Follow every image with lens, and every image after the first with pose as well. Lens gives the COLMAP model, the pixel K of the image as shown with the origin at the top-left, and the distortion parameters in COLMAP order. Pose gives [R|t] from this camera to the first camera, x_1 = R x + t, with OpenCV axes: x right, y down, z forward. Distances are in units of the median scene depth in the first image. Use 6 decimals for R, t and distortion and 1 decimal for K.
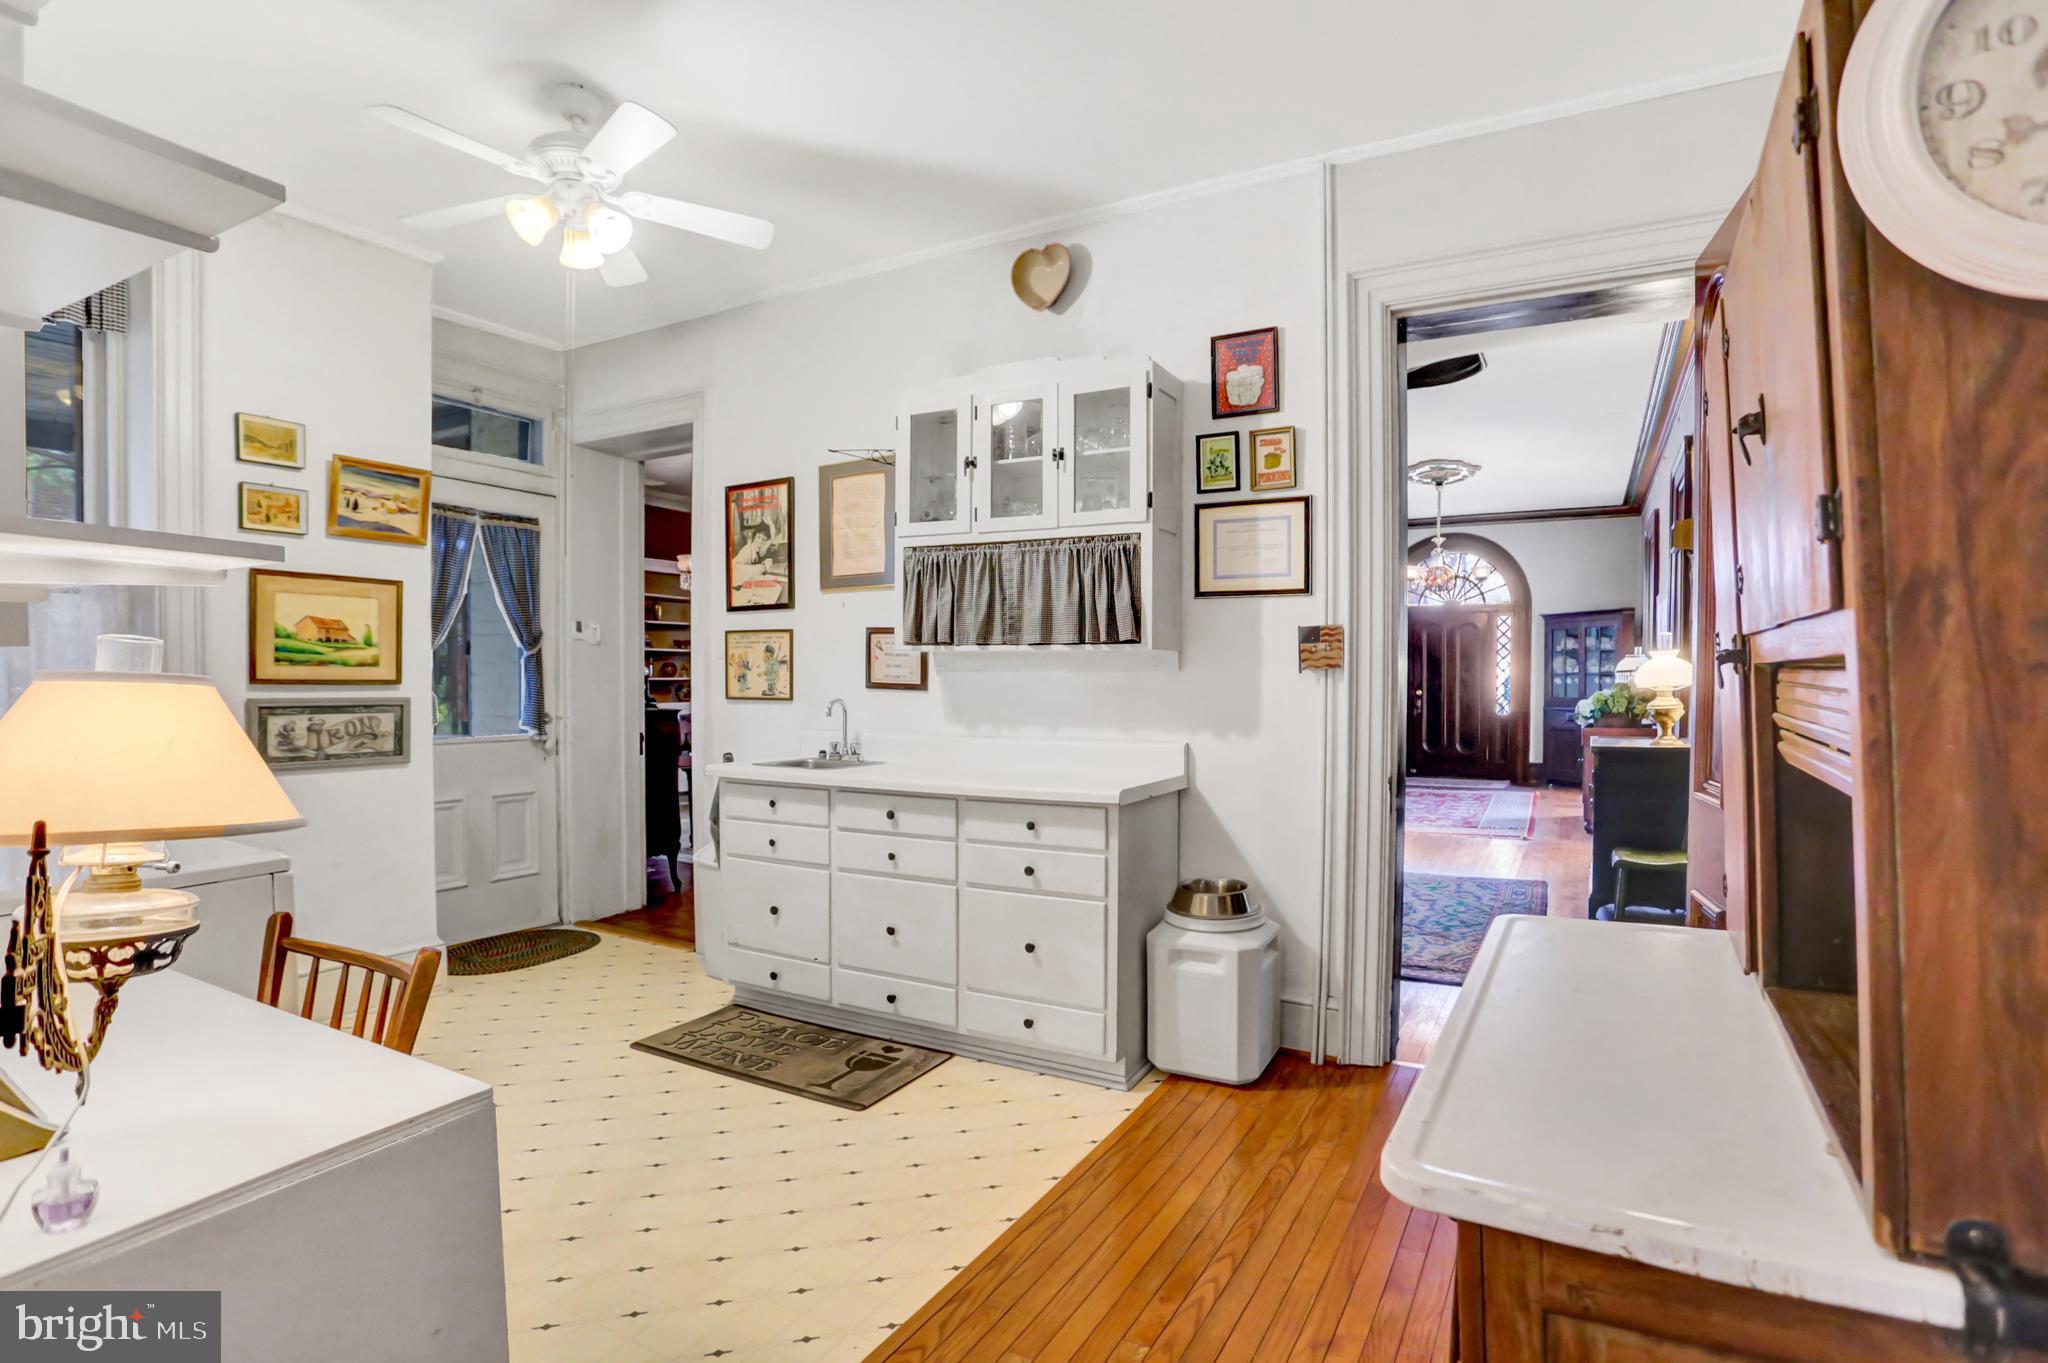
lens RADIAL K [[1008.6, 0, 1065.4], [0, 1008.6, 704.5], [0, 0, 1]] dist [-0.064087, 0.021645]
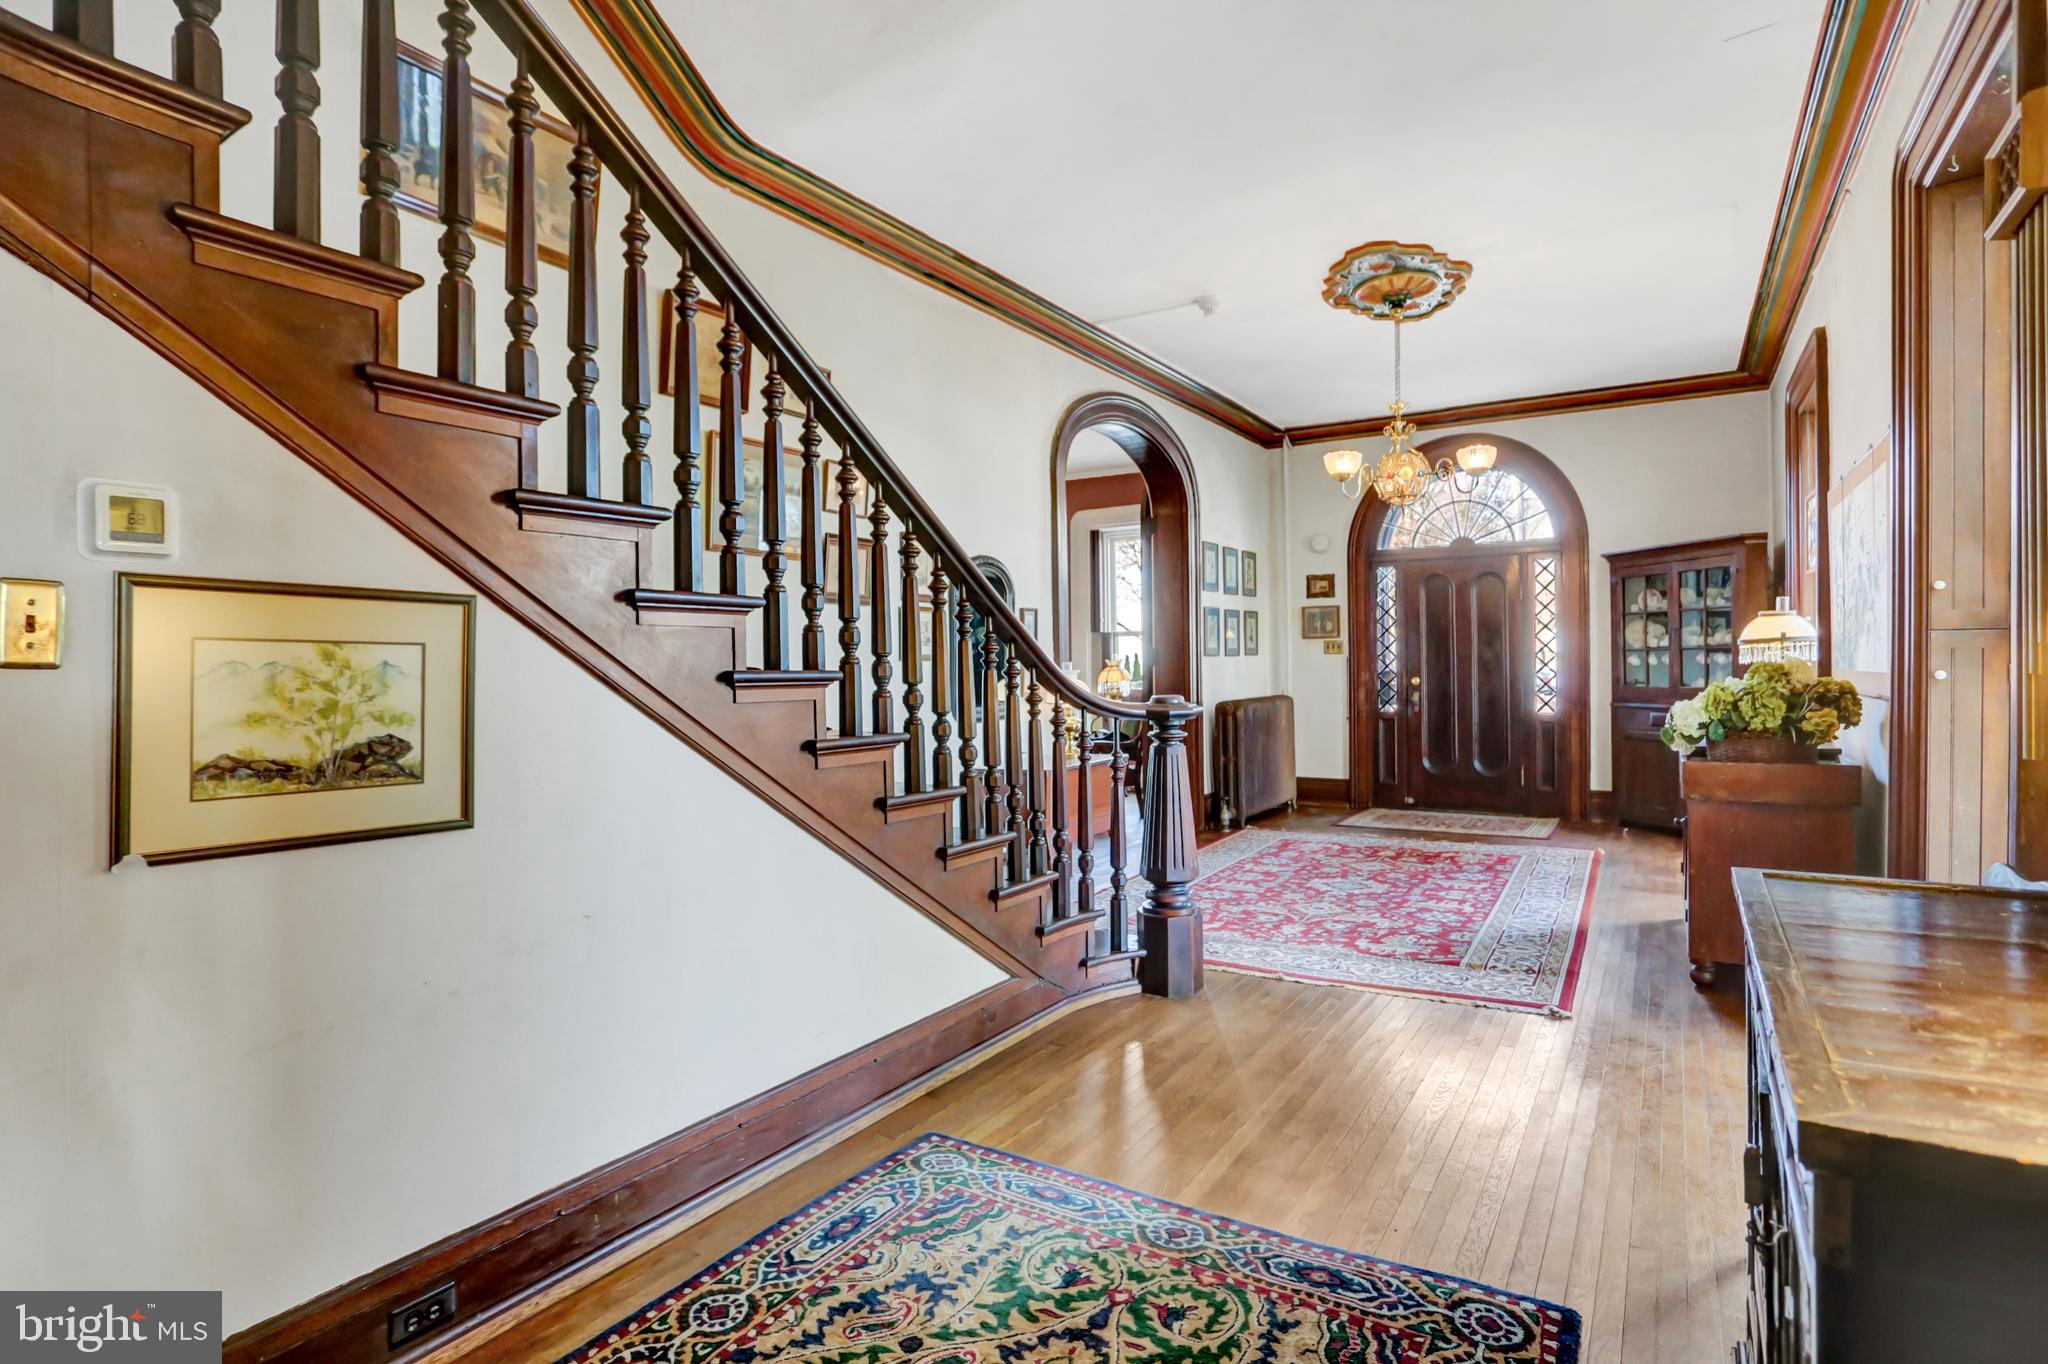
lens RADIAL K [[1008.6, 0, 1027.9], [0, 1008.6, 673.1], [0, 0, 1]] dist [-0.064087, 0.021645]
pose [[0.995141, -0.013496, -0.097534, 0.519367], [0.011842, 0.999776, -0.017522, -0.027879], [0.097749, 0.016282, 0.995078, 1.016574]]
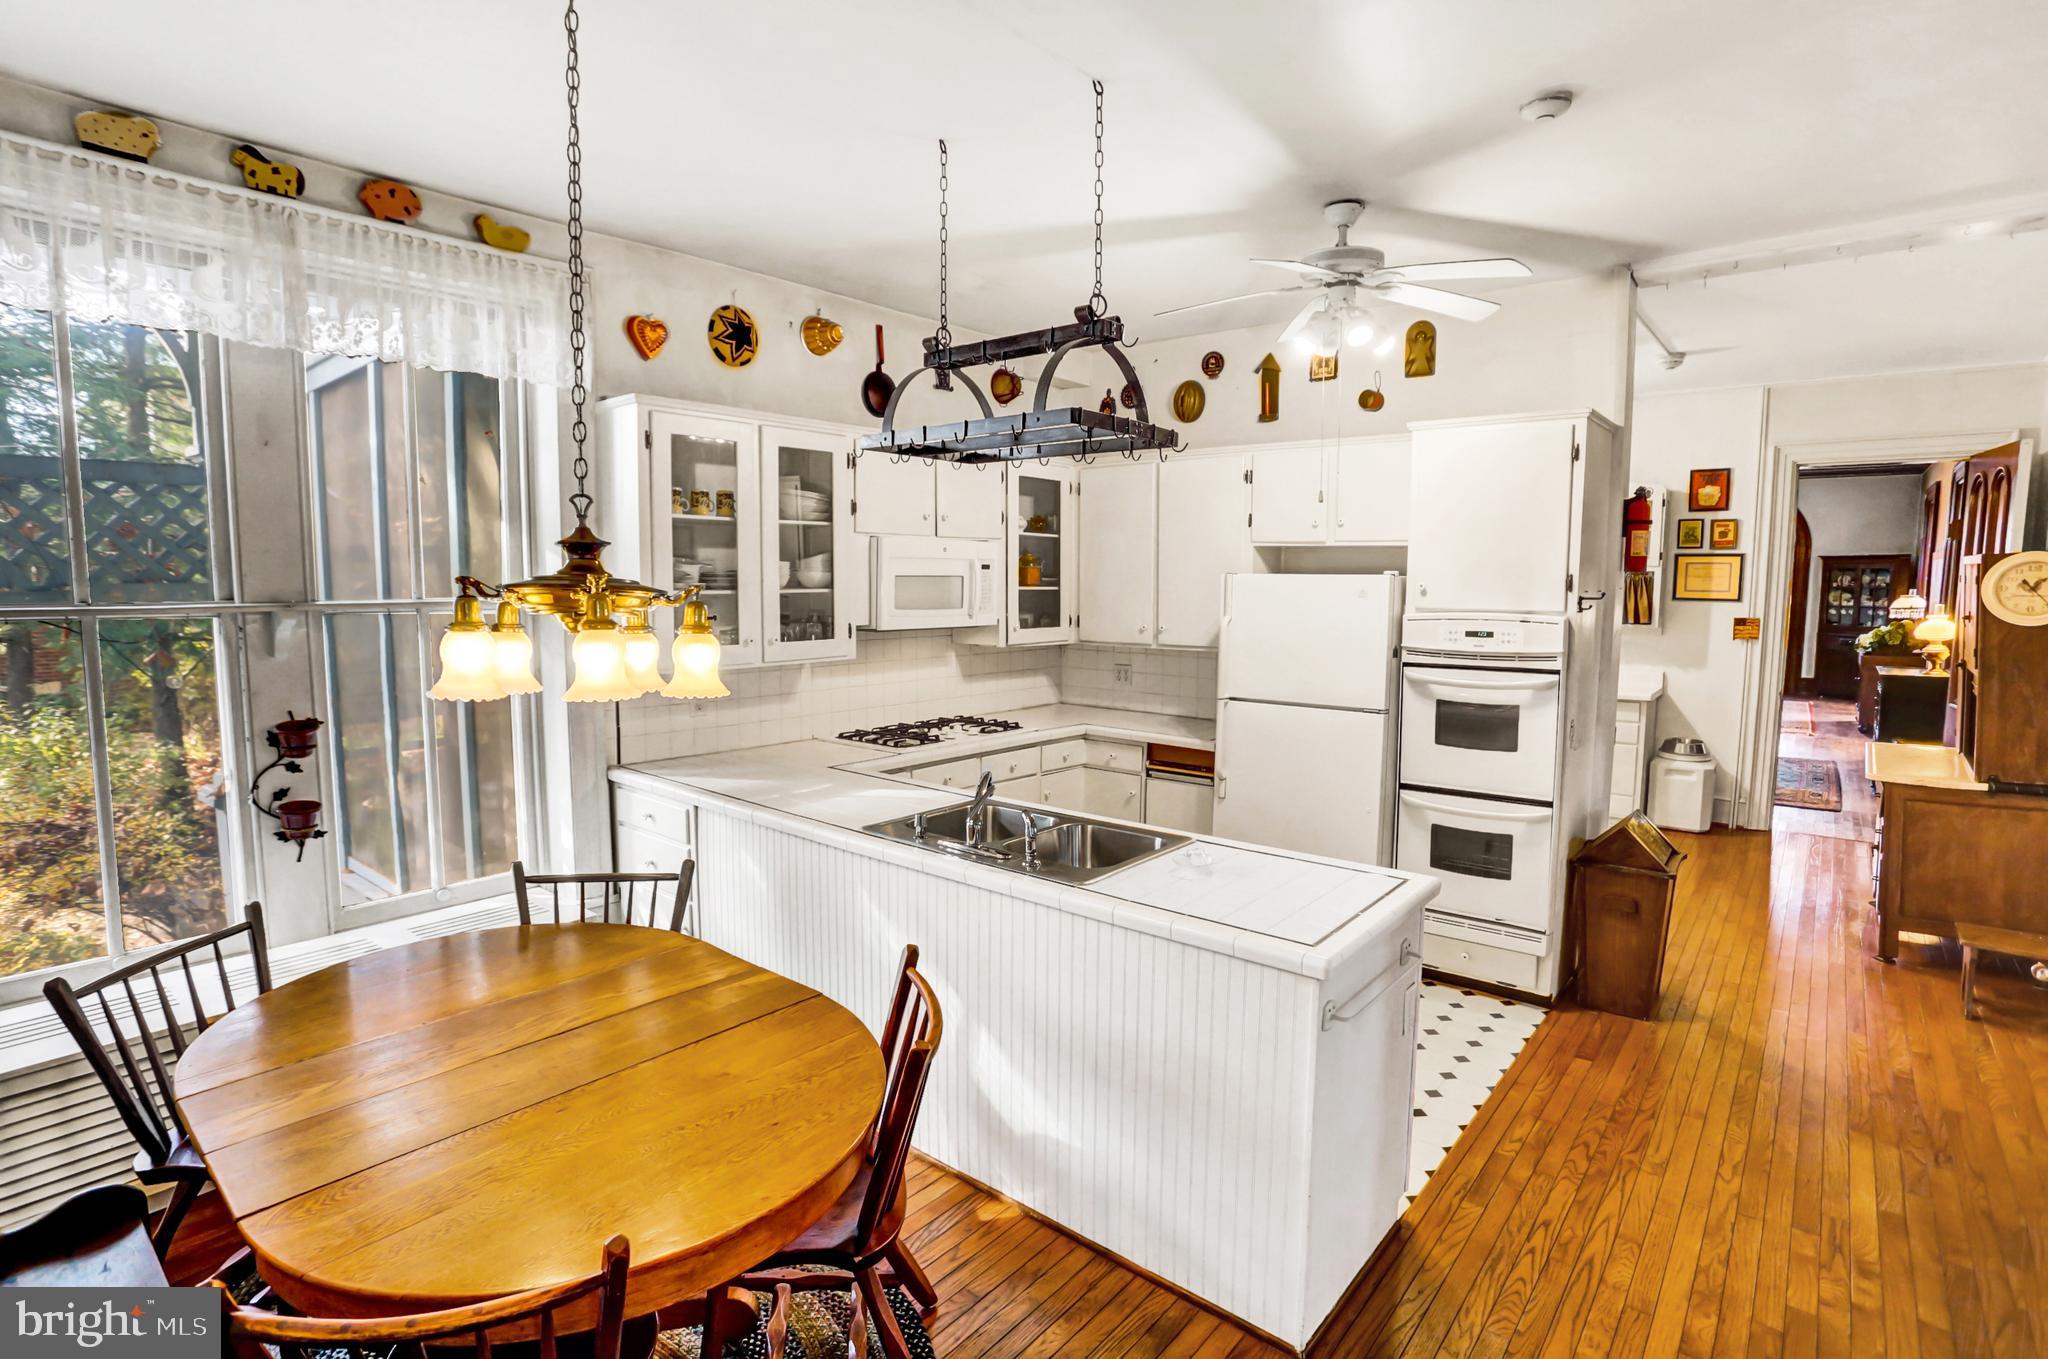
lens RADIAL K [[1008.6, 0, 1010.4], [0, 1008.6, 667.6], [0, 0, 1]] dist [-0.064087, 0.021645]
pose [[0.977019, 0.023521, -0.211849, -0.661817], [-0.008699, 0.997465, 0.070628, -0.087620], [0.212973, -0.067162, 0.974747, -1.071892]]
